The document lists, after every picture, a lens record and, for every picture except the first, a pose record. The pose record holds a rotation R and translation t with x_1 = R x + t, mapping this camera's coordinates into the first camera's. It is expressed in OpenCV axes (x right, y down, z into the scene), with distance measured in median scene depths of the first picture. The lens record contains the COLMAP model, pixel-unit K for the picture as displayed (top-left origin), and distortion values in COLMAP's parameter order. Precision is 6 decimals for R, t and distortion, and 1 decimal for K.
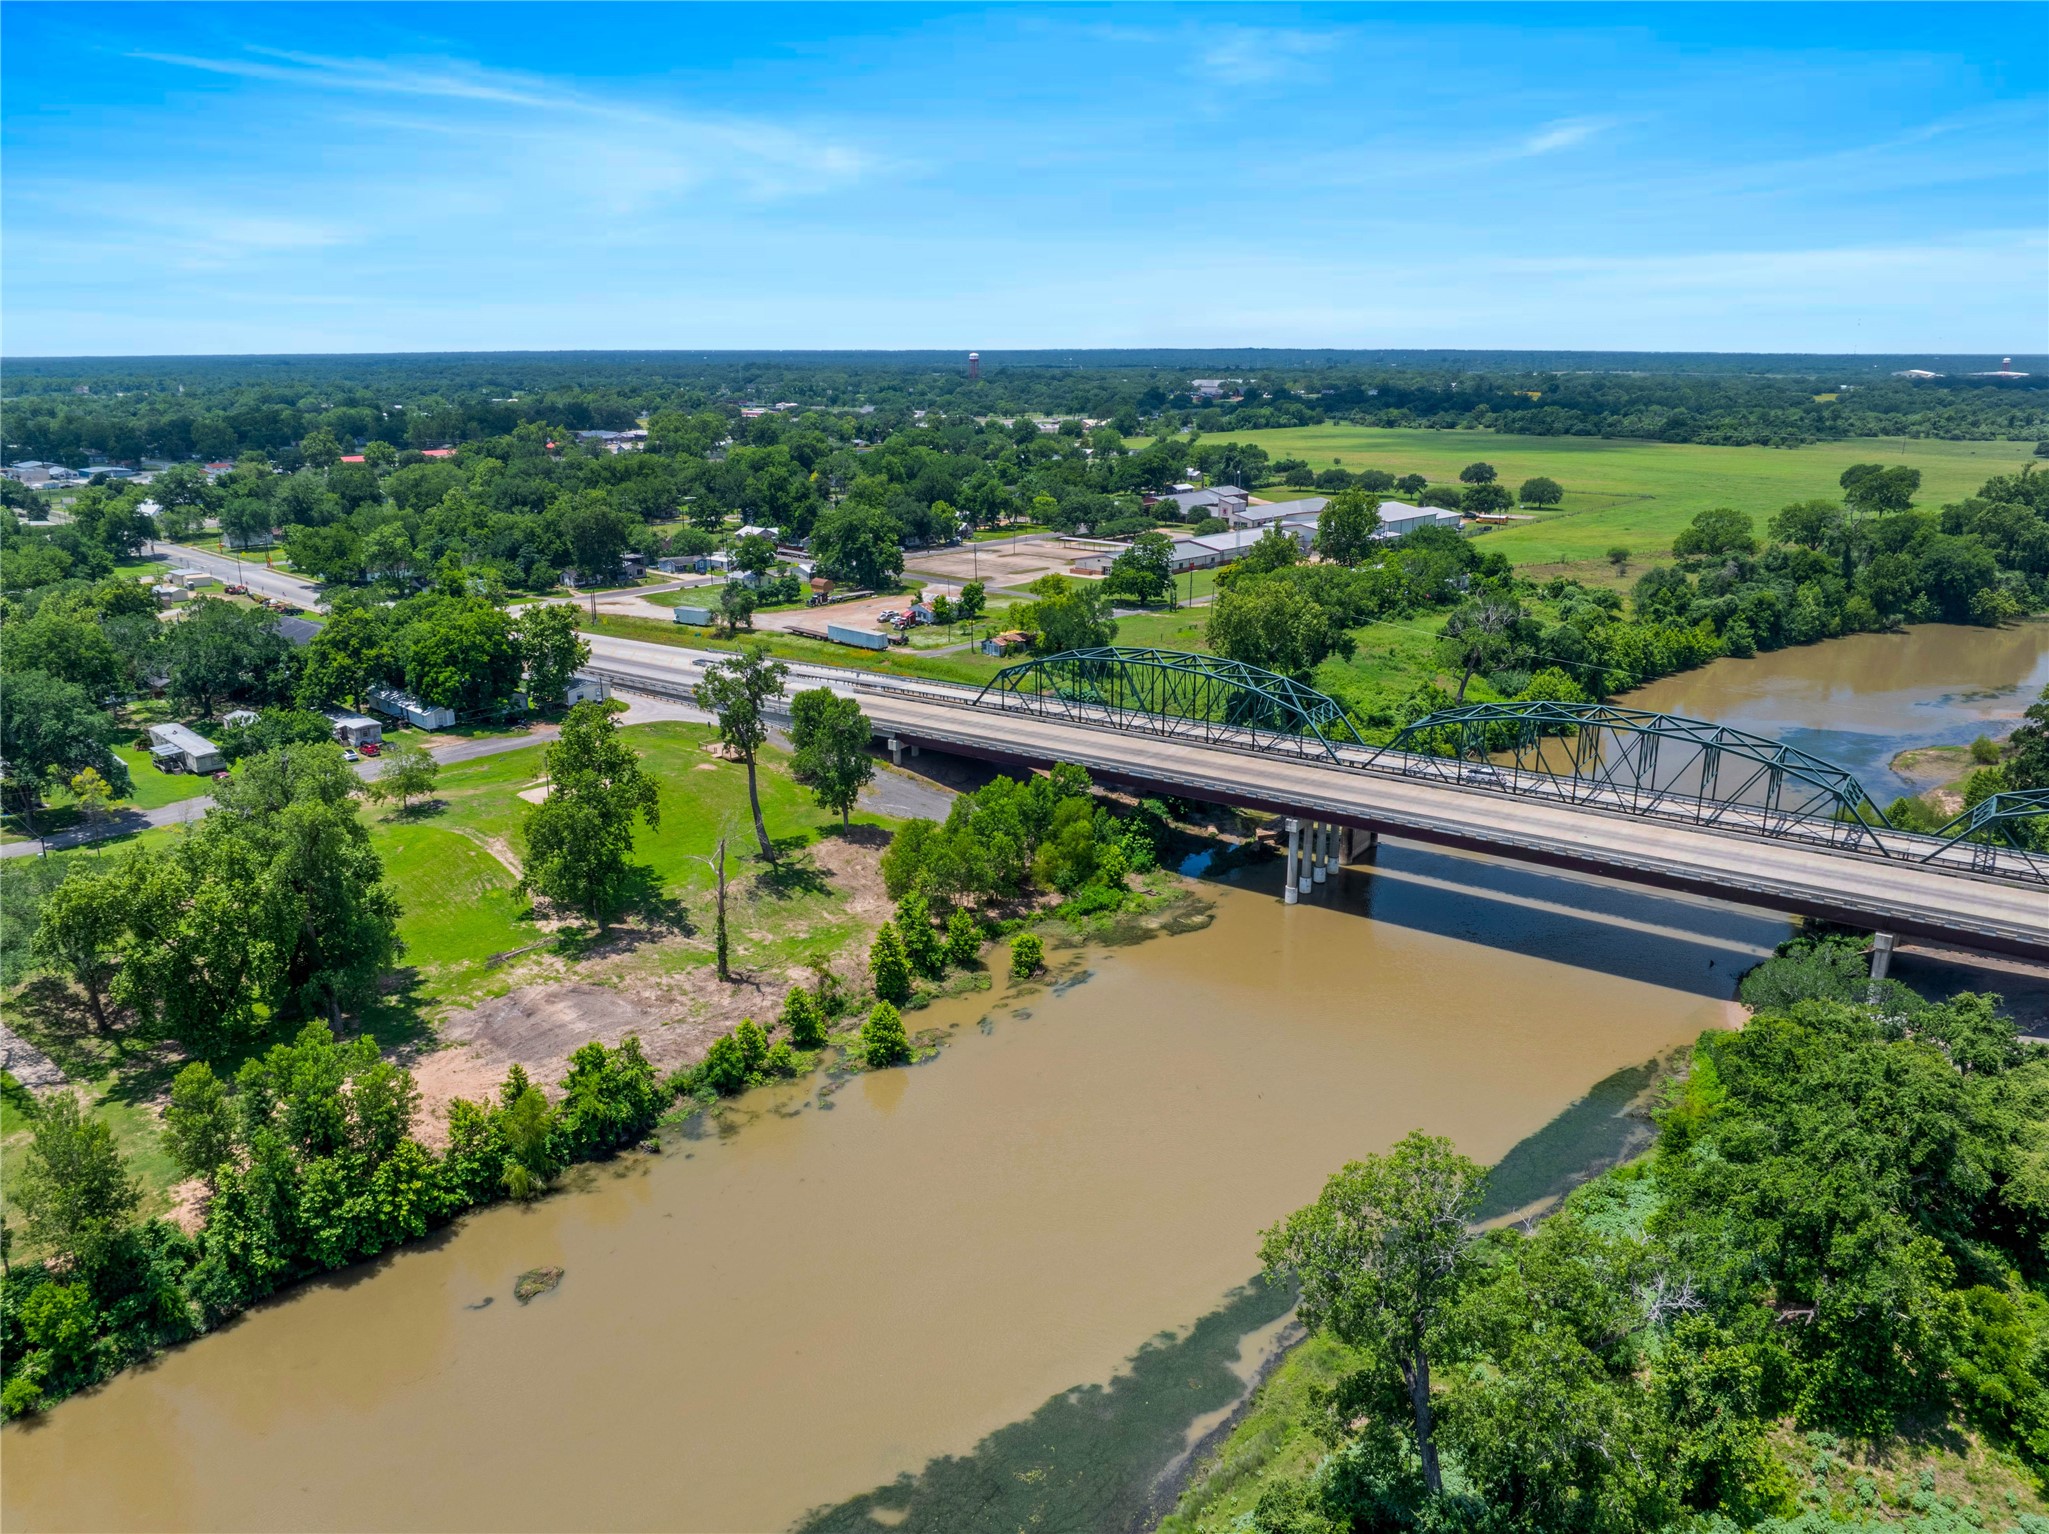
lens RADIAL K [[1446.1, 0, 1017.3], [0, 1446.1, 765.9], [0, 0, 1]] dist [-0.035122, -0.004935]
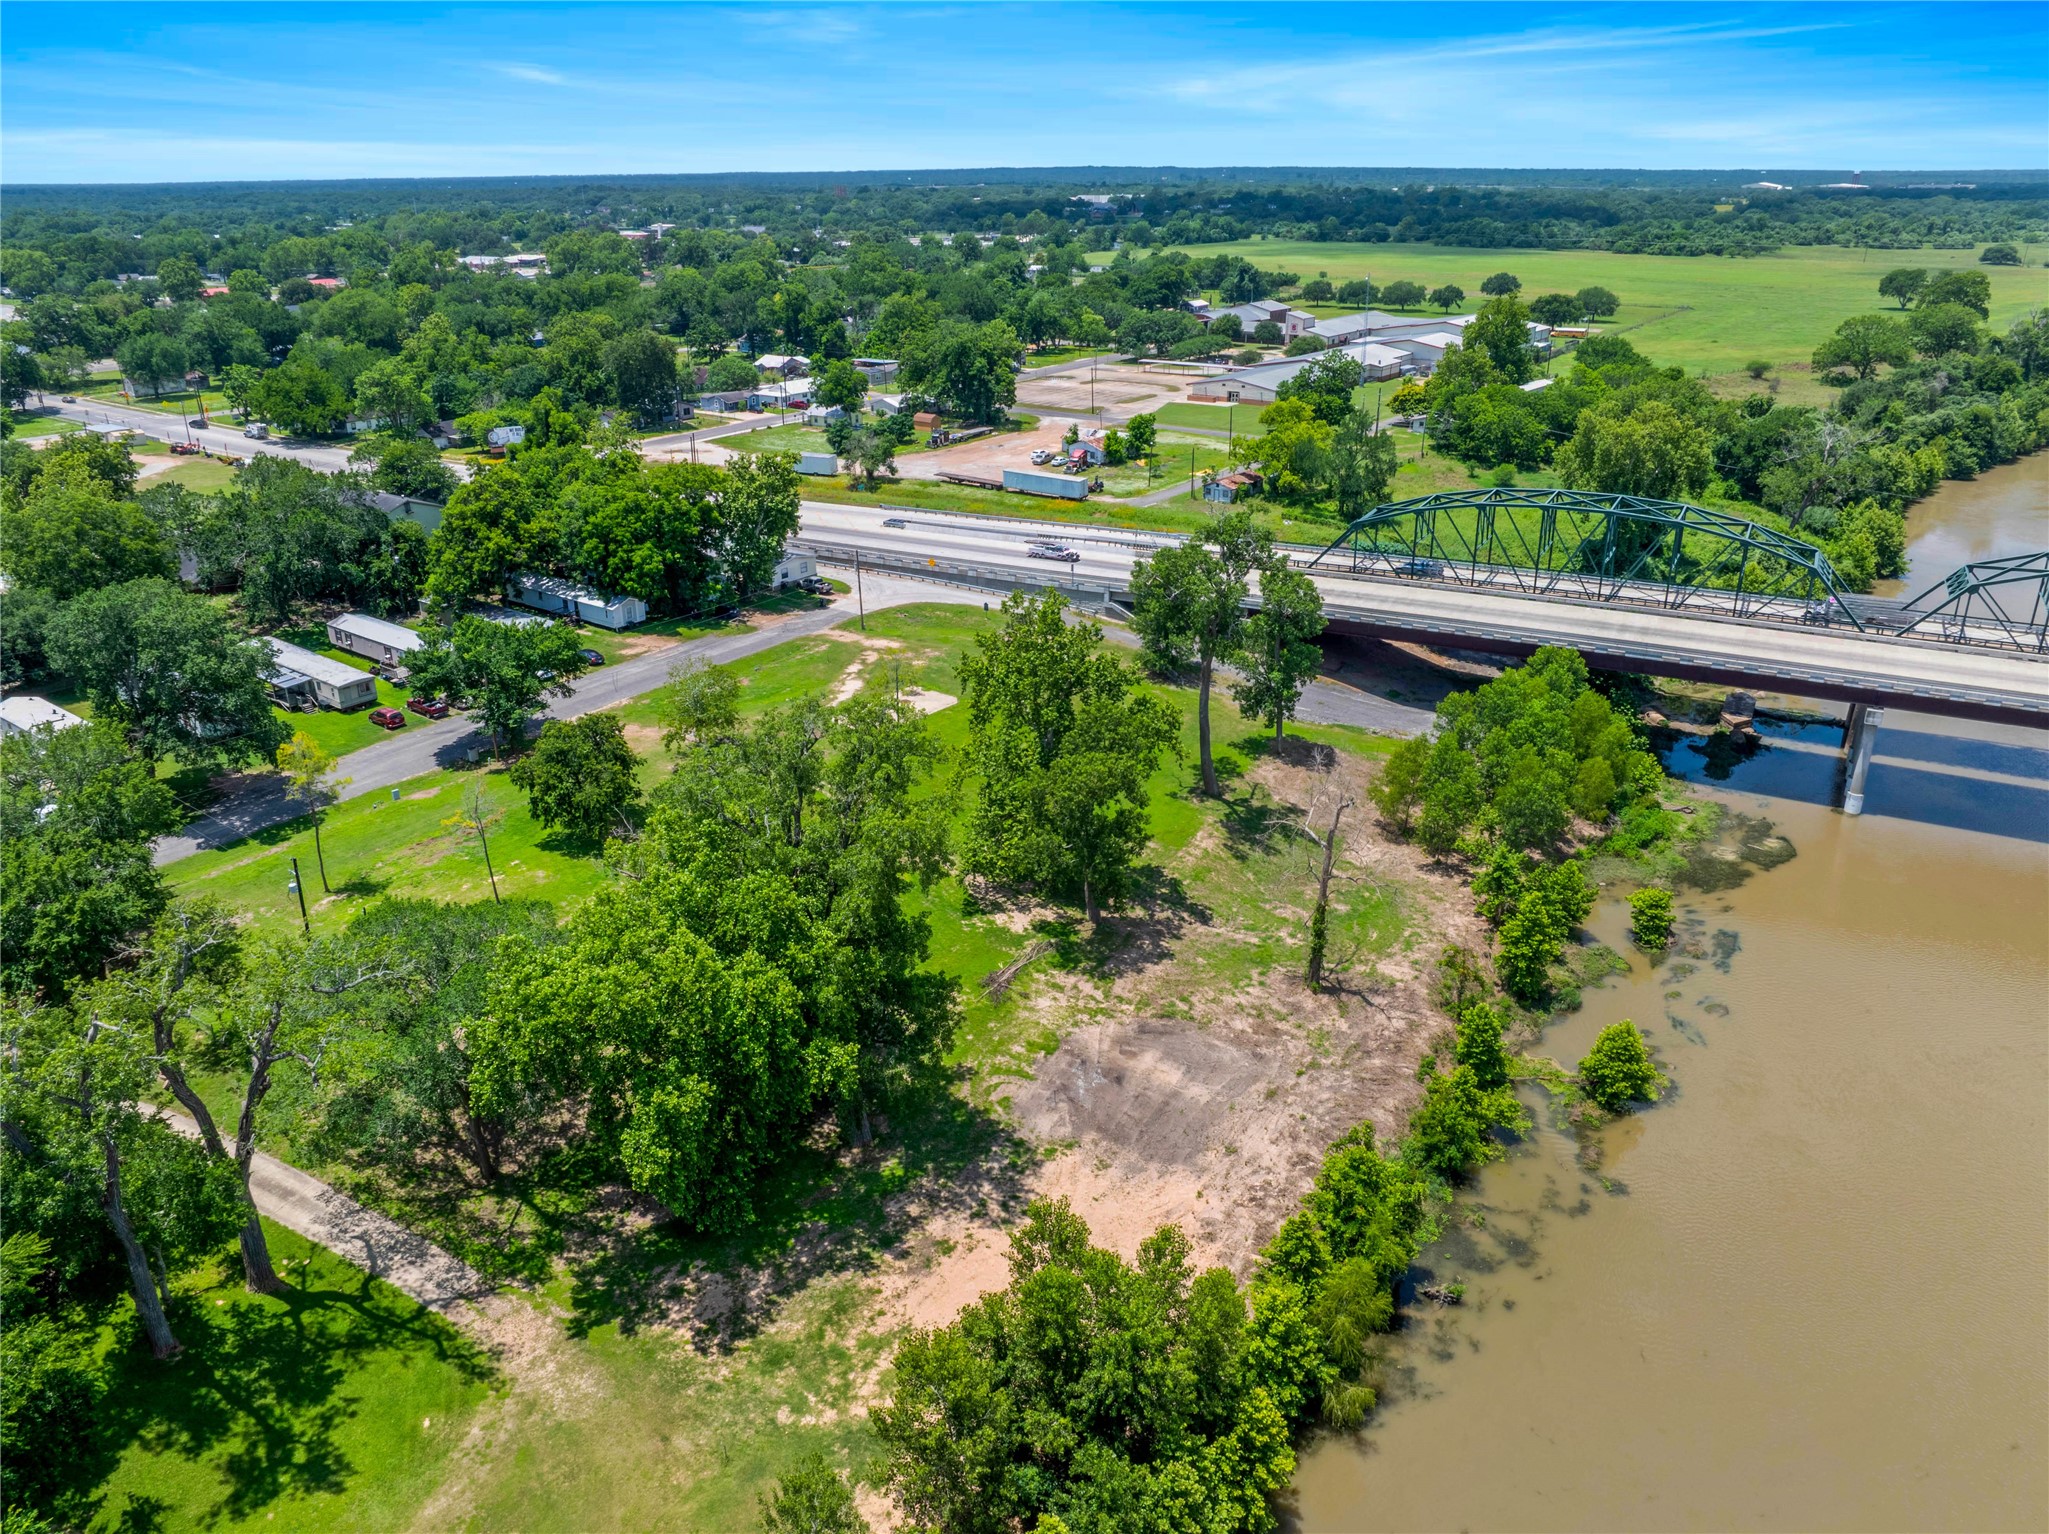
lens RADIAL K [[1446.1, 0, 1017.3], [0, 1446.1, 765.9], [0, 0, 1]] dist [-0.035122, -0.004935]
pose [[0.992900, -0.051431, 0.107257, -0.373938], [0.039214, 0.992815, 0.113050, -0.040319], [-0.112301, -0.108042, 0.987783, 0.302668]]
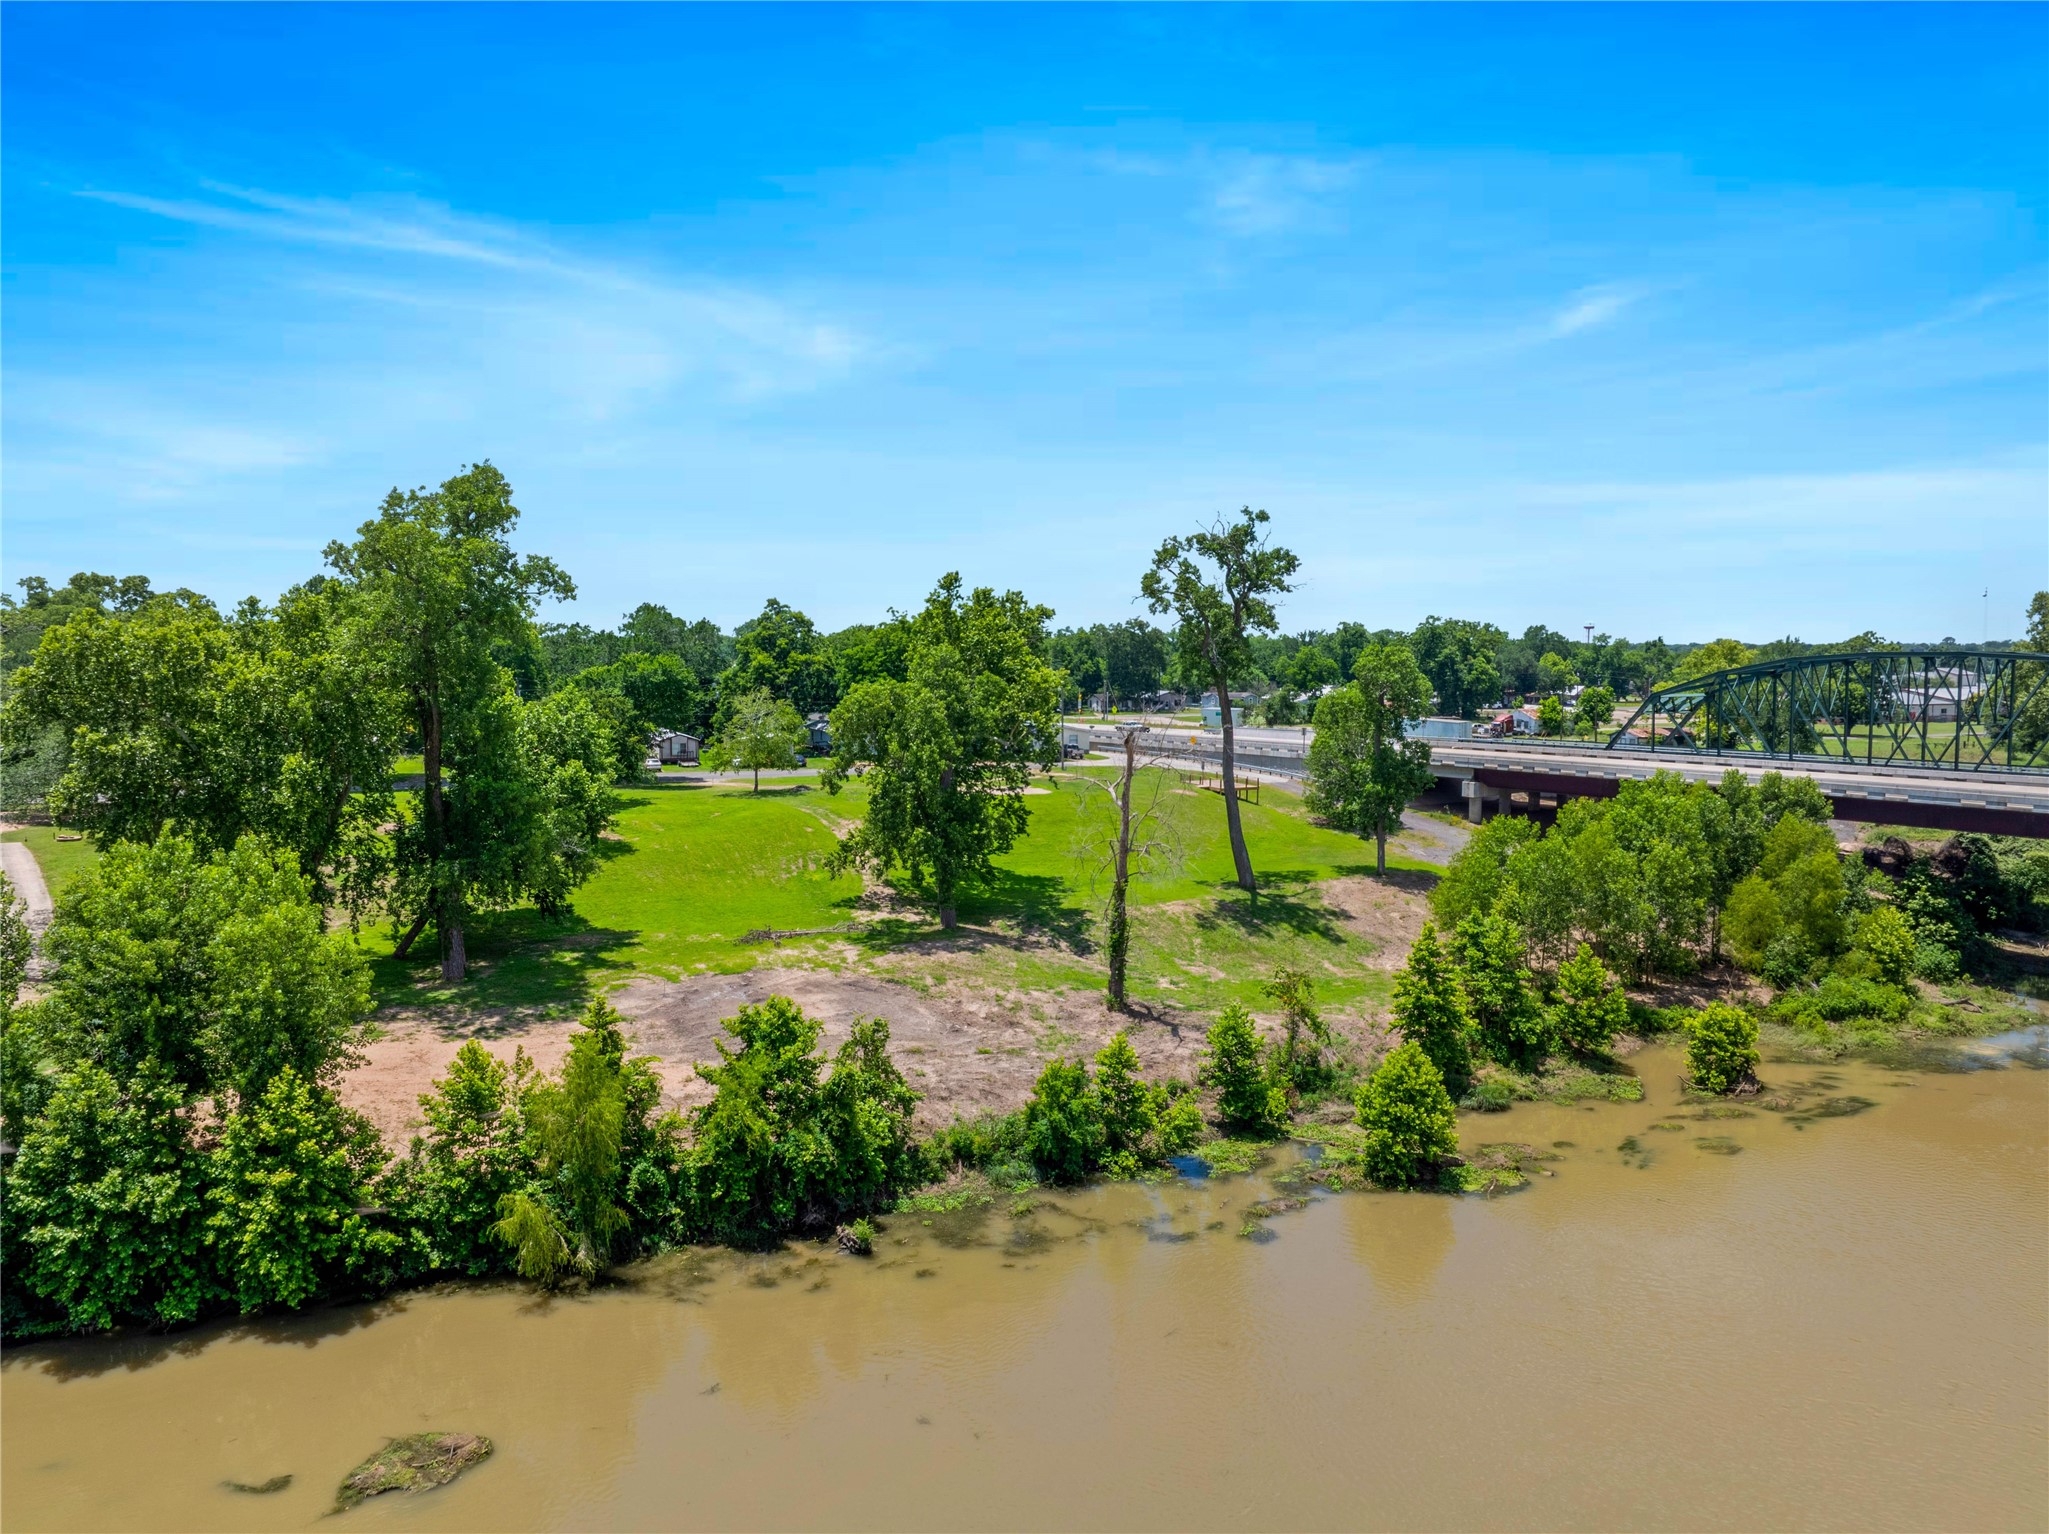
lens RADIAL K [[1446.1, 0, 1017.3], [0, 1446.1, 765.9], [0, 0, 1]] dist [-0.035122, -0.004935]
pose [[0.919947, 0.039113, -0.390088, -0.026017], [-0.115924, 0.977656, -0.175358, 0.140547], [0.374513, 0.206540, 0.903925, 0.422690]]
